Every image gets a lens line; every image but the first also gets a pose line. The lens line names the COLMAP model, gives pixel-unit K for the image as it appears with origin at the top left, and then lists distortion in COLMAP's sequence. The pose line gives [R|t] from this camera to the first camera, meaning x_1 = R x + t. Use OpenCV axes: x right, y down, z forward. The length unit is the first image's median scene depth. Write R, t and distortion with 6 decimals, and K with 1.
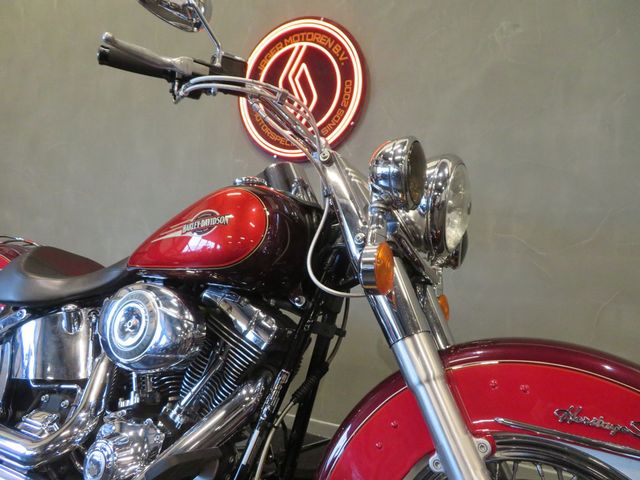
lens RADIAL K [[460.0, 0, 316.8], [0, 460.0, 242.5], [0, 0, 1]] dist [0.001027, 0.000690]
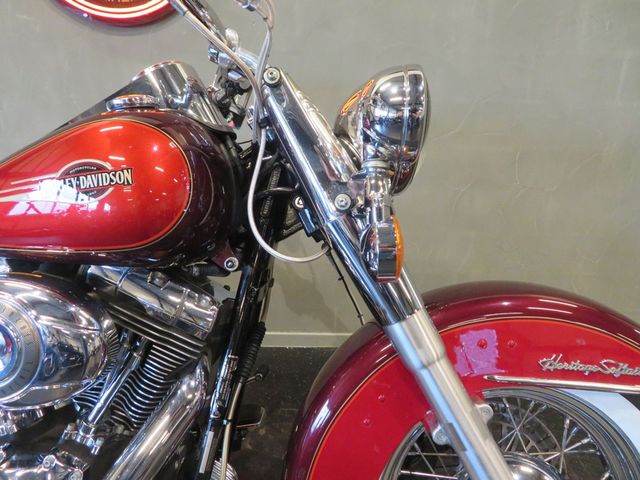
lens RADIAL K [[436.6, 0, 320.0], [0, 436.6, 240.0], [0, 0, 1]] dist [0.024507, 0.001105]
pose [[0.899621, -0.150206, 0.410025, -0.218434], [0.008006, 0.944493, 0.328433, -0.165439], [-0.436599, -0.292183, 0.850888, 0.327591]]
